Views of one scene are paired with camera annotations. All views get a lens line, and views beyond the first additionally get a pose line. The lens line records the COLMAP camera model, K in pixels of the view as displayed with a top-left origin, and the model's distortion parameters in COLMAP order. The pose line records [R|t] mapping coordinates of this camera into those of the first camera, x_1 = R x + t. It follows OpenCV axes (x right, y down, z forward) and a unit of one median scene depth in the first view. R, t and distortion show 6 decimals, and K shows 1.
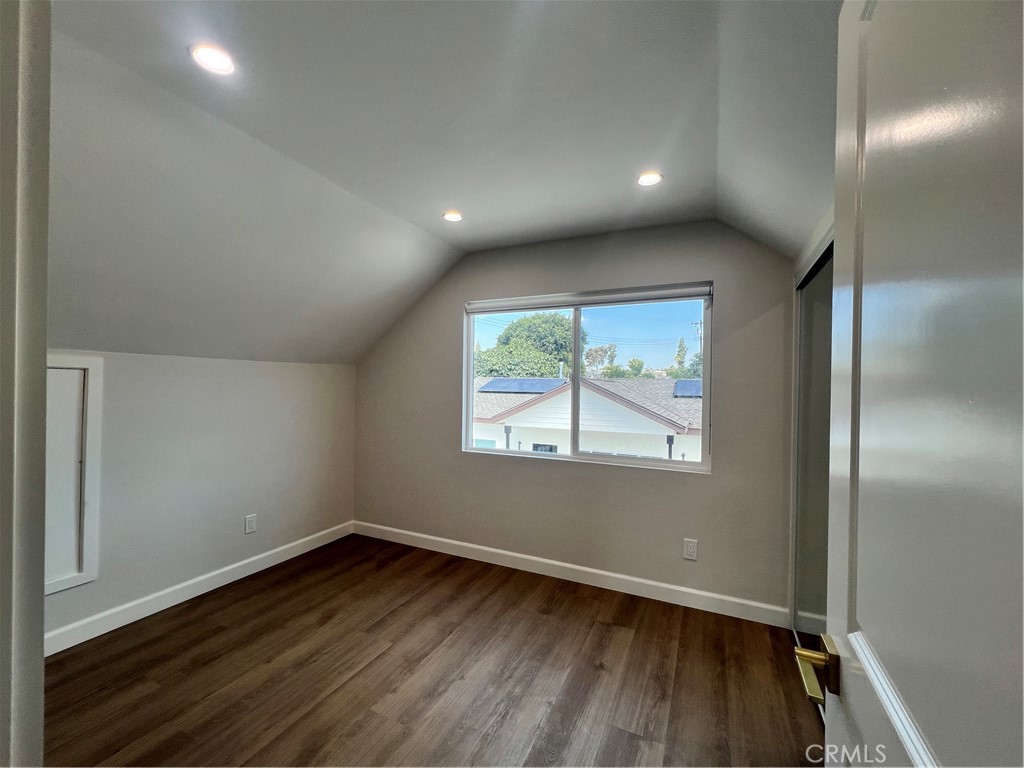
lens RADIAL K [[415.5, 0, 512.0], [0, 415.5, 384.0], [0, 0, 1]] dist [-0.001384, -0.000367]
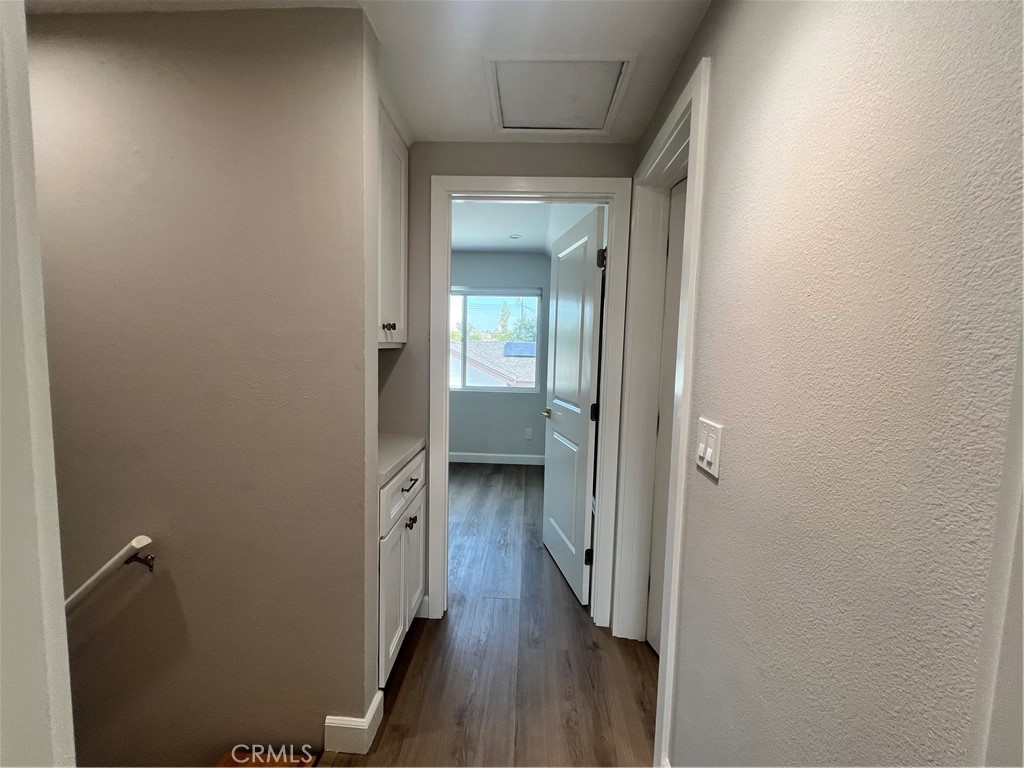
lens RADIAL K [[415.5, 0, 512.0], [0, 415.5, 384.0], [0, 0, 1]] dist [-0.001384, -0.000367]
pose [[0.918449, -0.023266, 0.394855, -0.110838], [-0.013690, 0.995801, 0.090519, 0.002155], [-0.395303, -0.088543, 0.914273, -0.194858]]
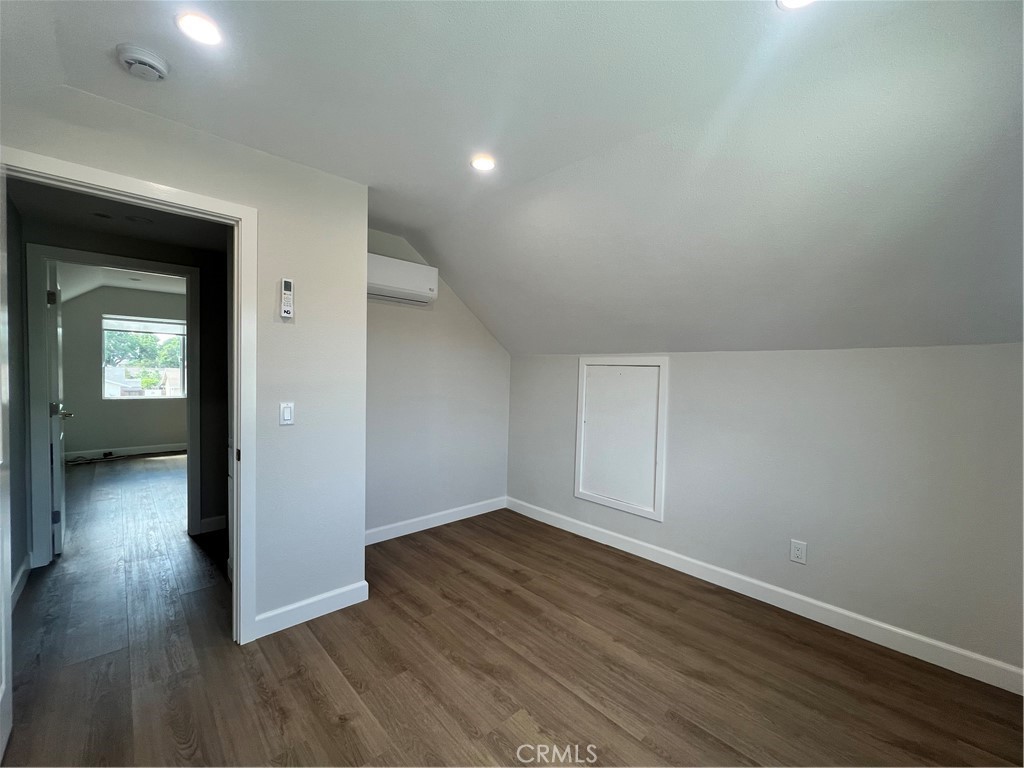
lens RADIAL K [[415.5, 0, 512.0], [0, 415.5, 384.0], [0, 0, 1]] dist [-0.001384, -0.000367]
pose [[-0.351643, -0.001616, -0.936133, 0.495030], [-0.027952, 0.999571, 0.008774, 0.028287], [0.935717, 0.029252, -0.351538, 1.145472]]
